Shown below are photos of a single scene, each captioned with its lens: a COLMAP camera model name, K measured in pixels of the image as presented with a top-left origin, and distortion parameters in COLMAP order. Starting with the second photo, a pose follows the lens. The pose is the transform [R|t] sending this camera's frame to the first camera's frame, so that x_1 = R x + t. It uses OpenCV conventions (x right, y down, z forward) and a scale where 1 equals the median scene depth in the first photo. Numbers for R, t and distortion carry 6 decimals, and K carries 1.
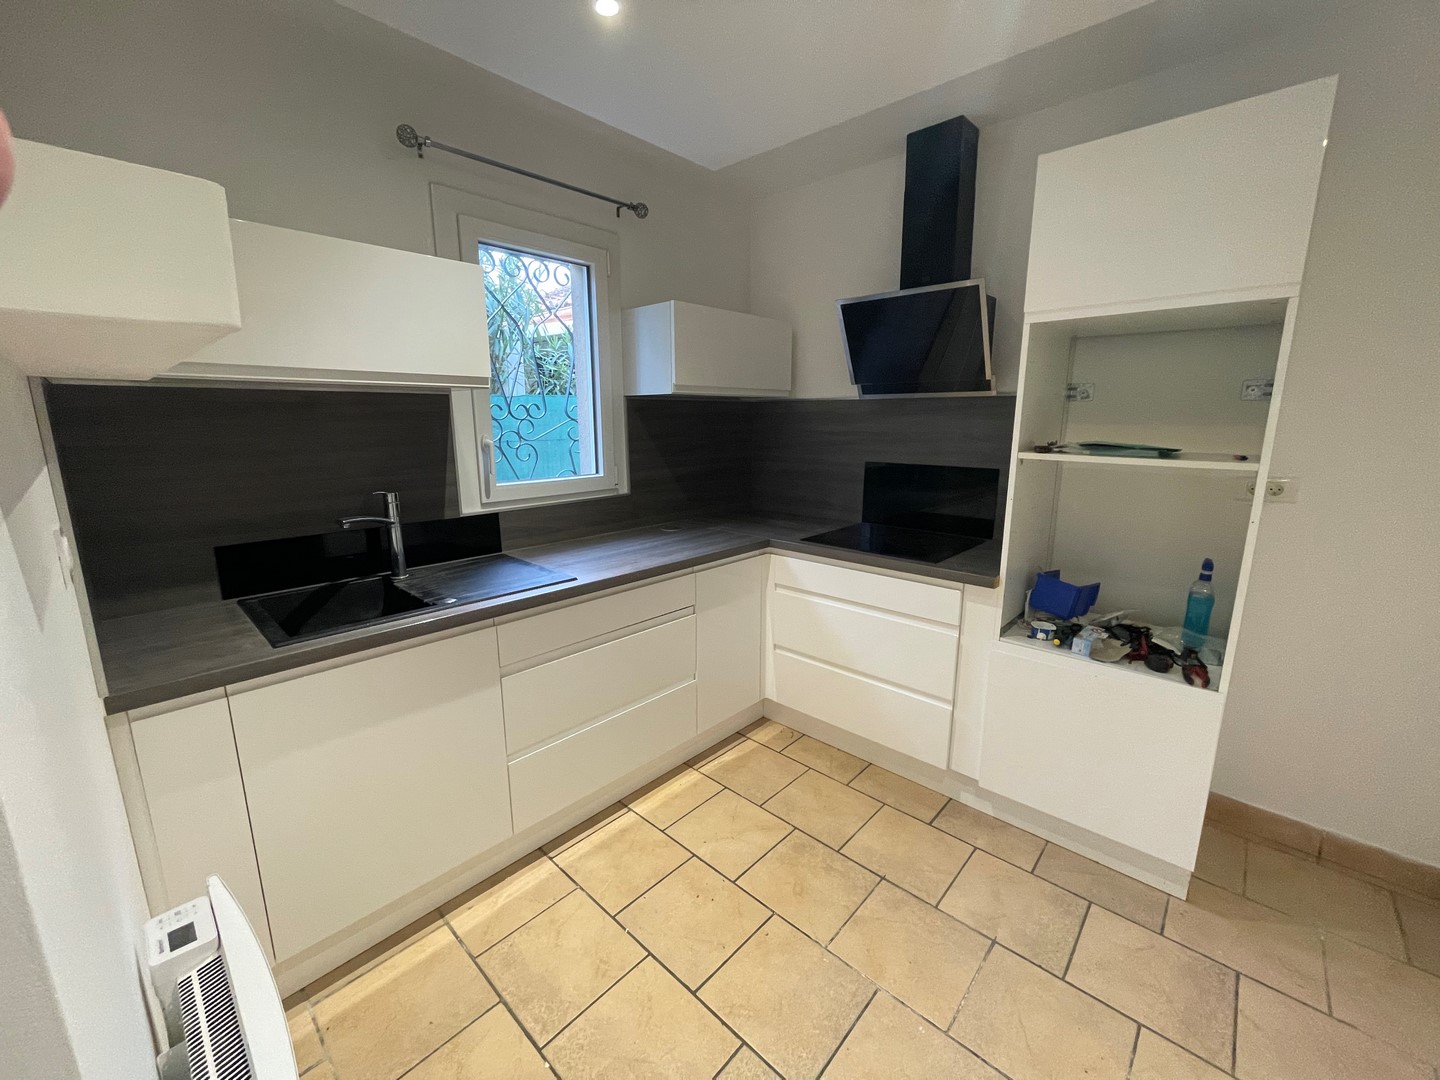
lens RADIAL K [[581.7, 0, 717.8], [0, 581.7, 537.0], [0, 0, 1]] dist [-0.002661, -0.000089]
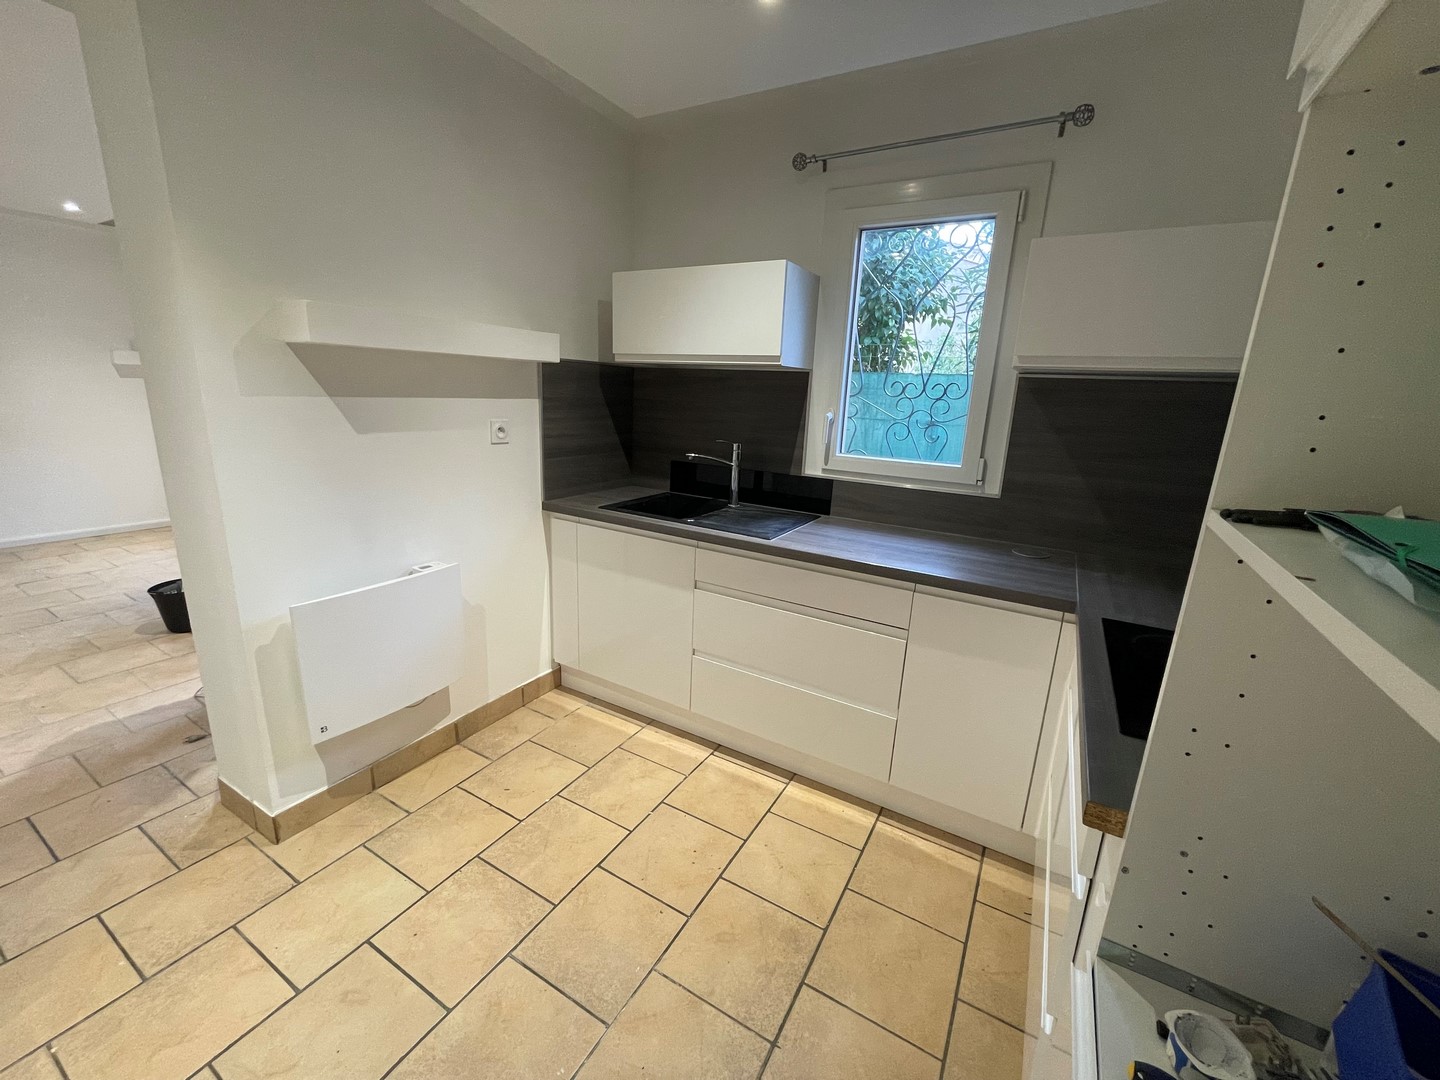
lens RADIAL K [[581.7, 0, 719.3], [0, 581.7, 536.0], [0, 0, 1]] dist [-0.002661, -0.000089]
pose [[0.218491, 0.248500, -0.943668, 0.753386], [-0.237403, 0.951515, 0.195599, -0.123001], [0.946521, 0.181293, 0.266892, 0.607948]]
